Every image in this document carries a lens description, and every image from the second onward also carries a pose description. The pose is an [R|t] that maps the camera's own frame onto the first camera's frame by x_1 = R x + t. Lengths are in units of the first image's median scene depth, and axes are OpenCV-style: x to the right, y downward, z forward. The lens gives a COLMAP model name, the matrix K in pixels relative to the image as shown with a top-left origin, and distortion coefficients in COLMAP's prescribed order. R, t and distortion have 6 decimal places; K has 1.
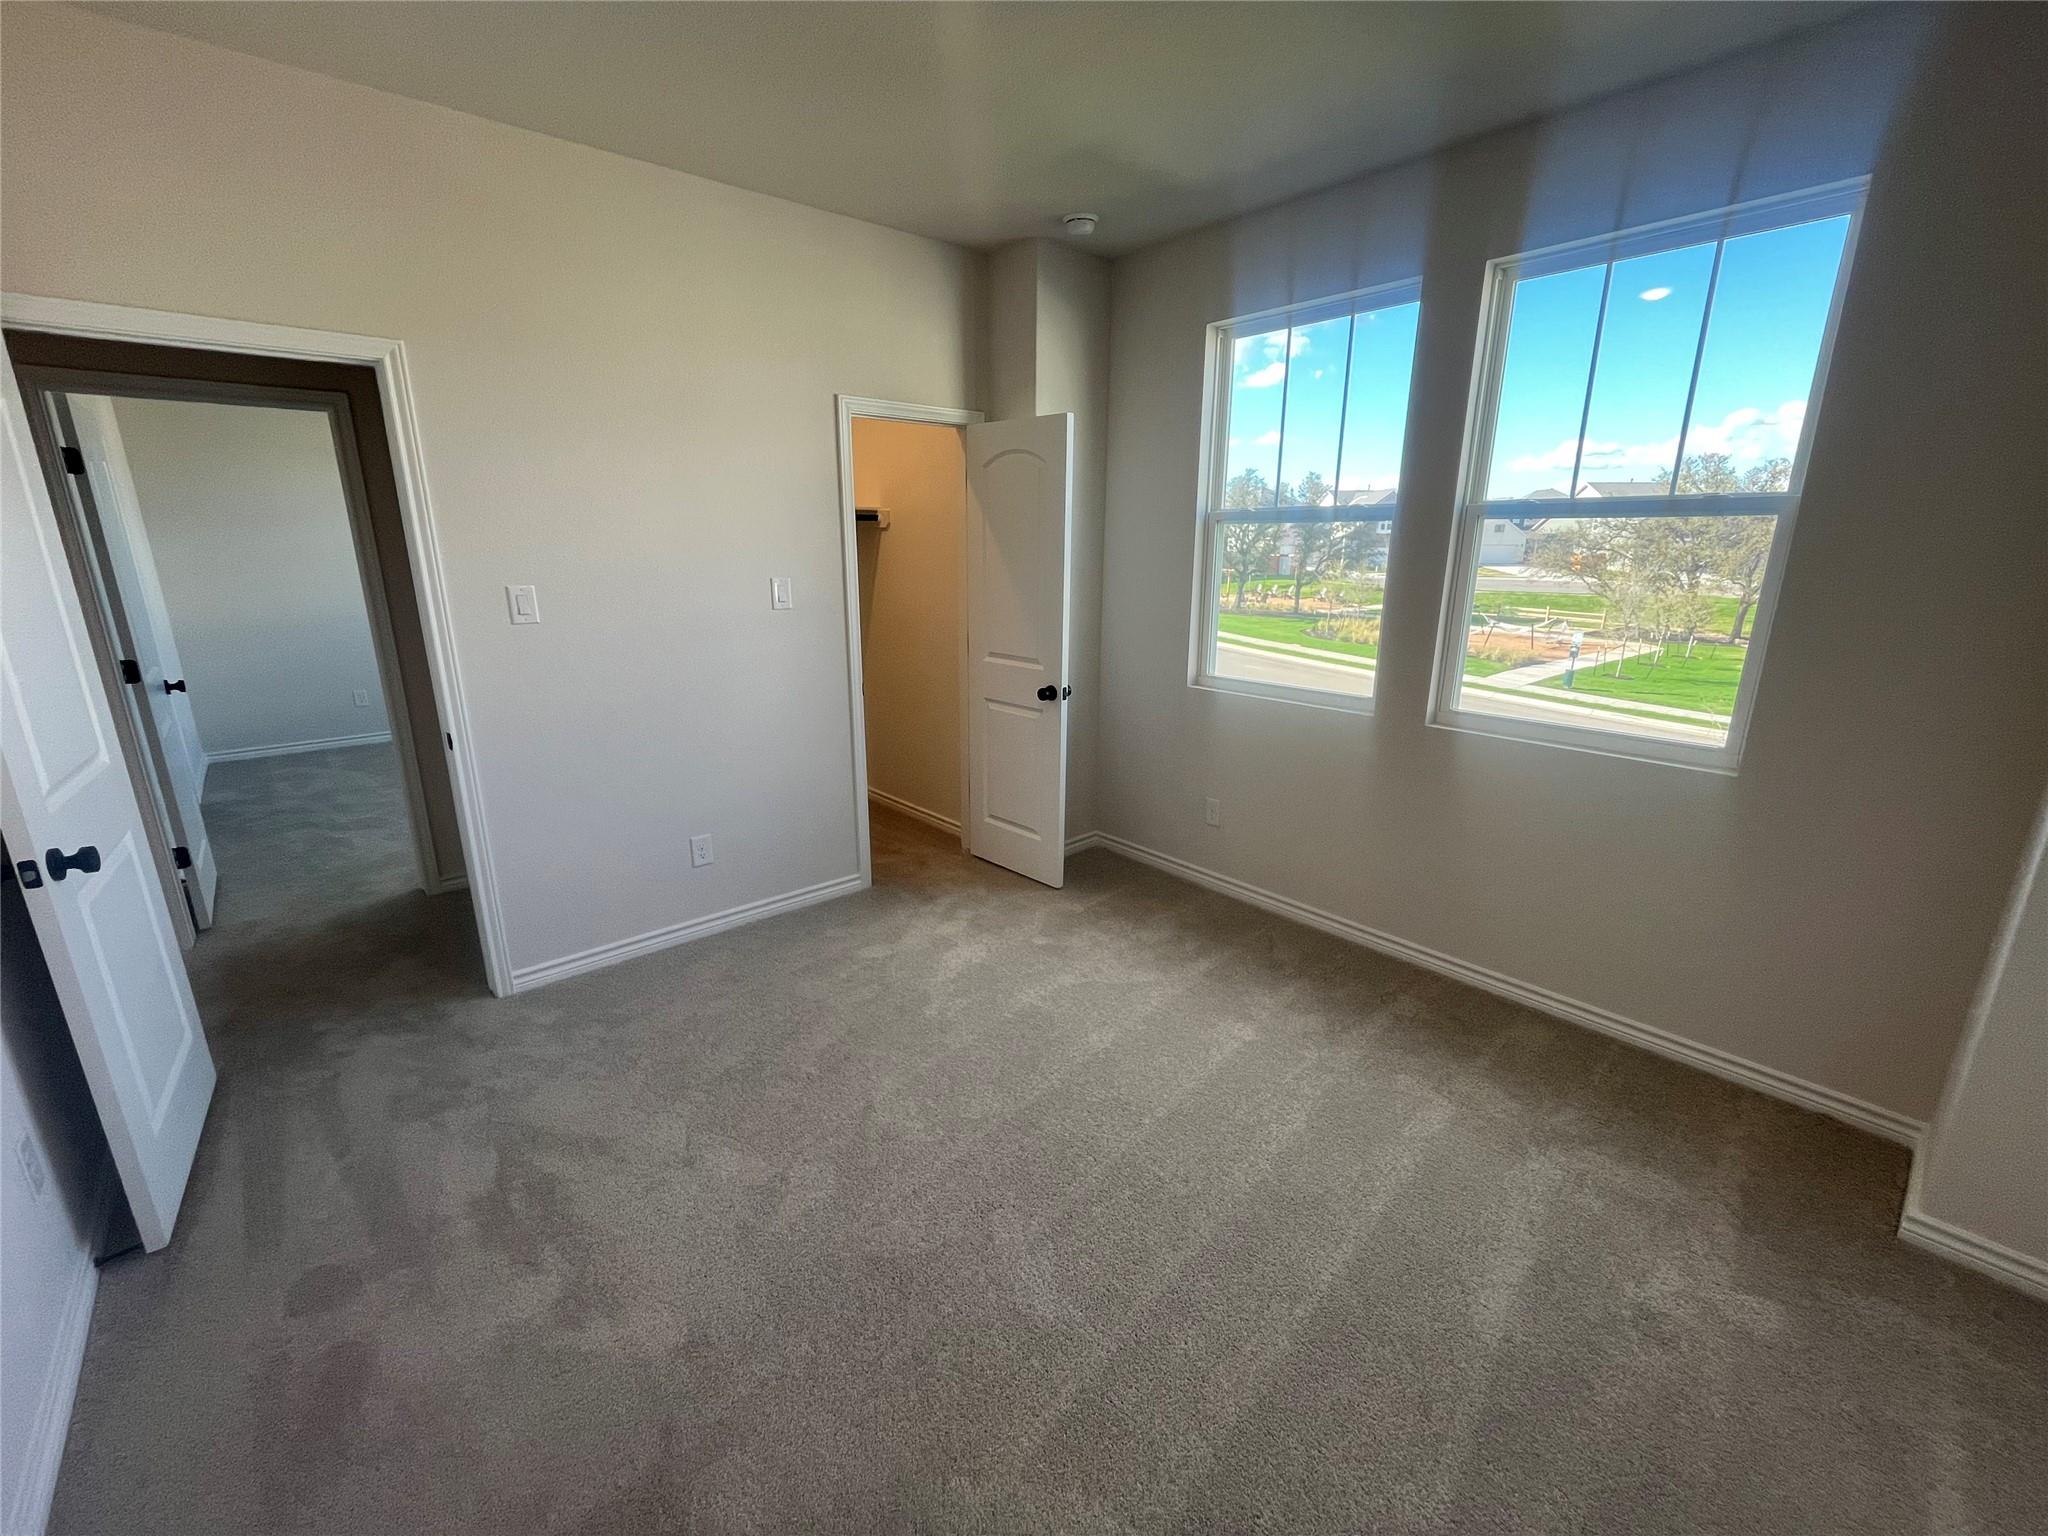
lens RADIAL K [[837.1, 0, 1012.1], [0, 837.1, 768.2], [0, 0, 1]] dist [-0.000973, -0.000343]
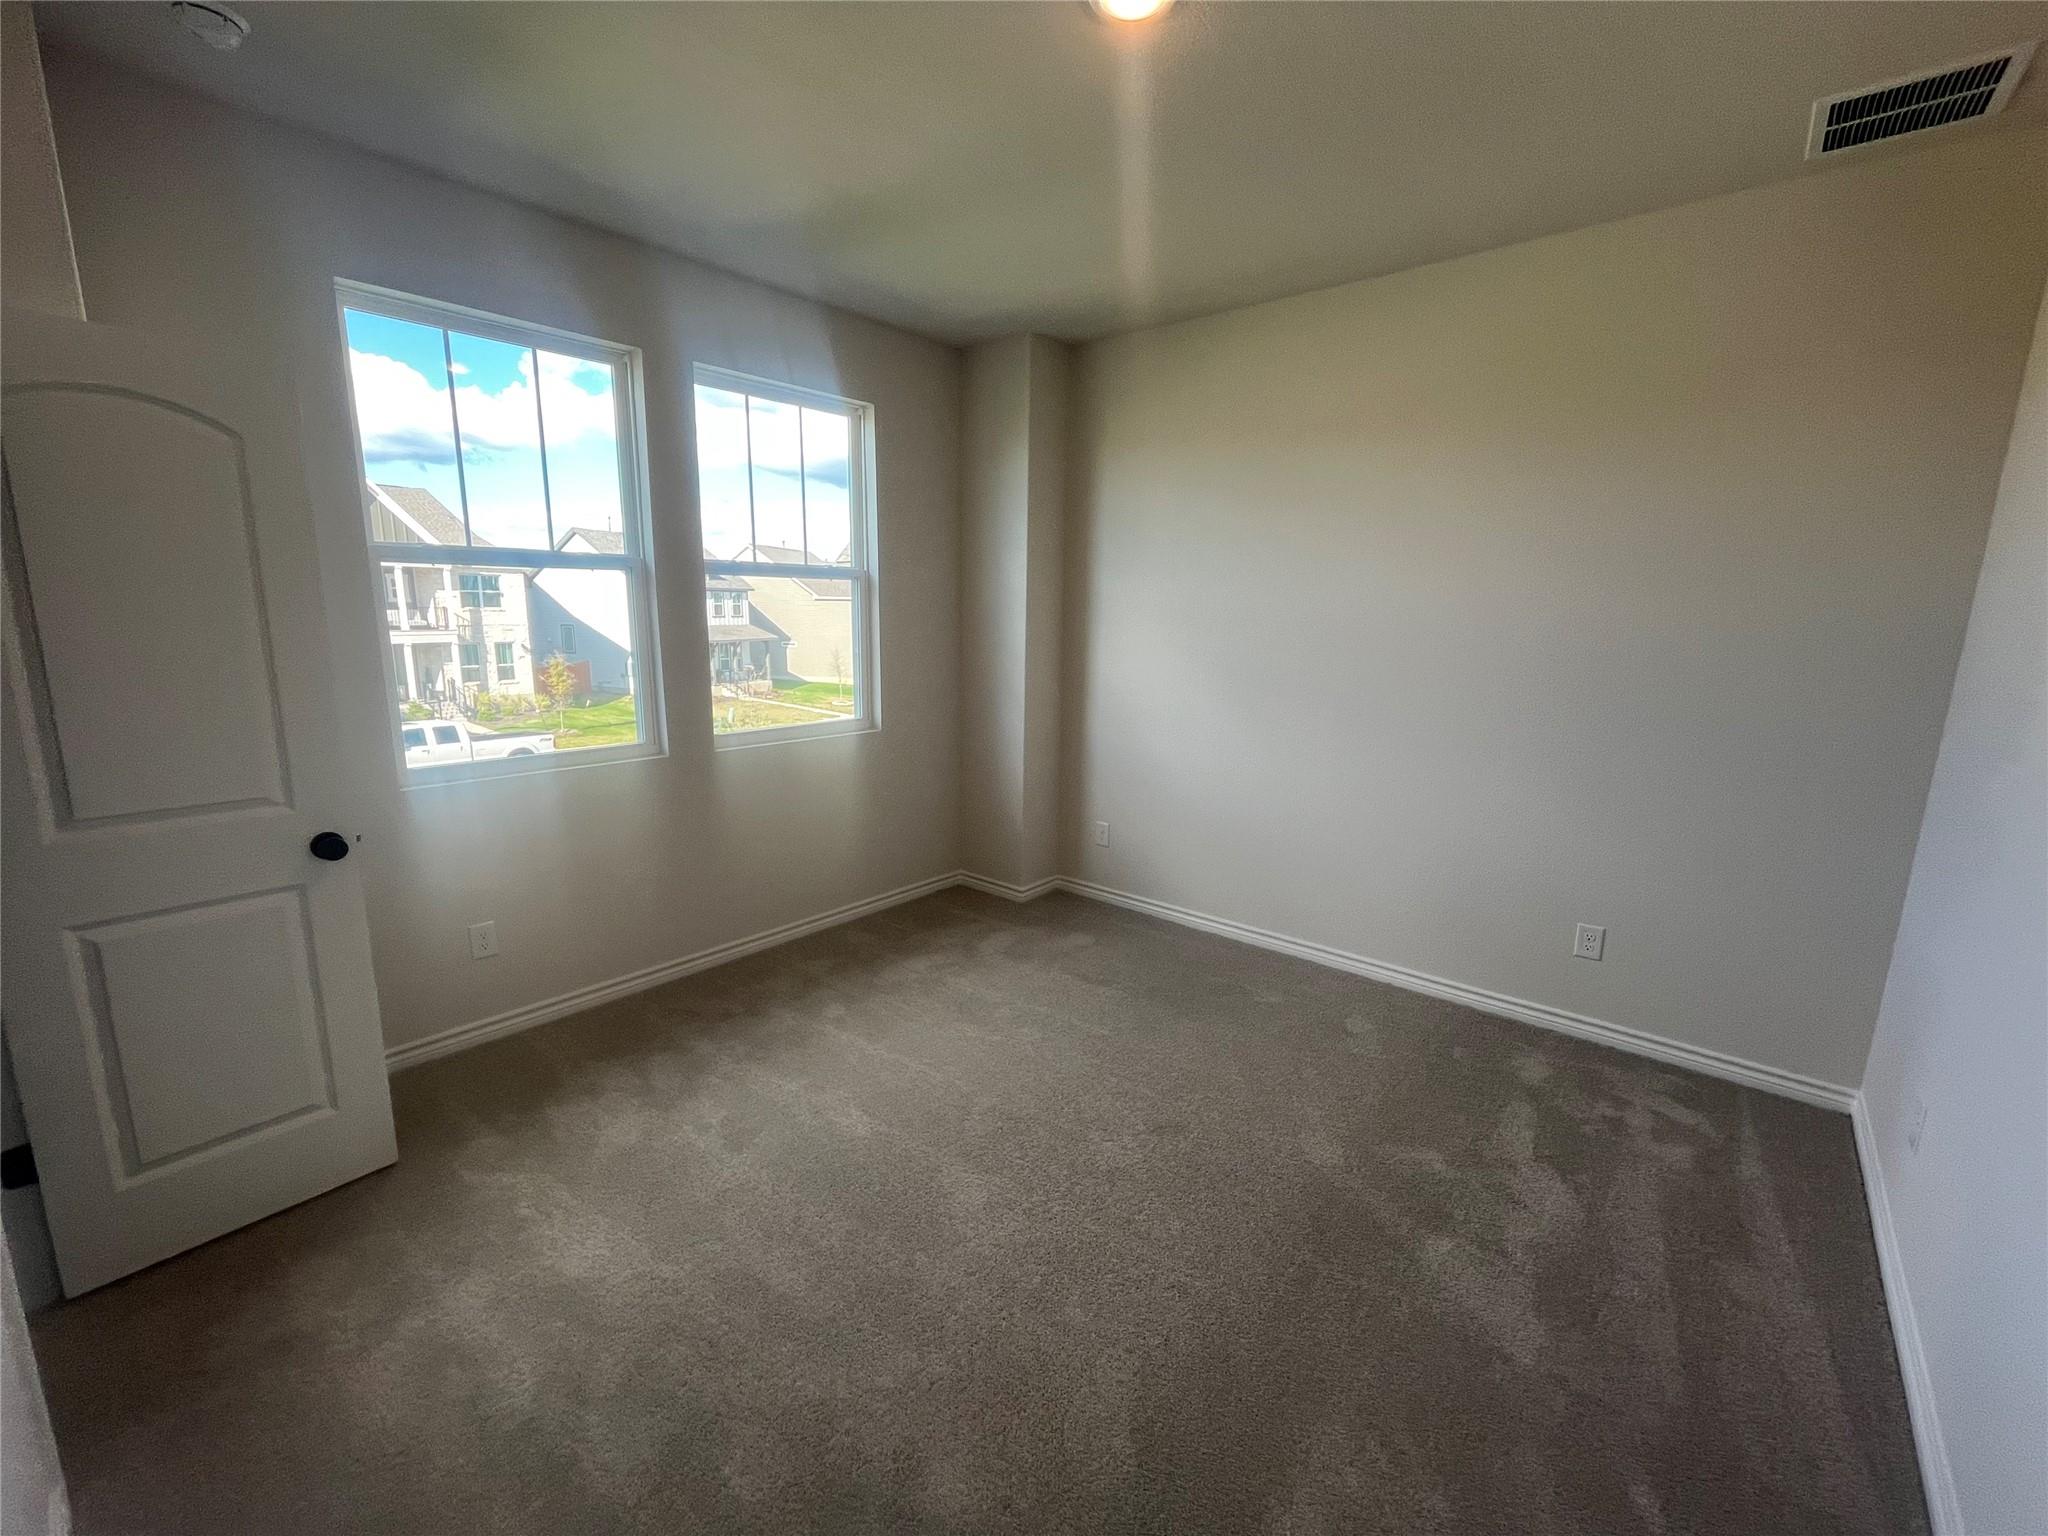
lens RADIAL K [[837.1, 0, 1012.1], [0, 837.1, 768.2], [0, 0, 1]] dist [-0.000973, -0.000343]
pose [[-0.132415, -0.199273, 0.970956, -0.631161], [0.237150, 0.944762, 0.226239, -0.181252], [-0.962407, 0.260219, -0.077843, 0.668949]]
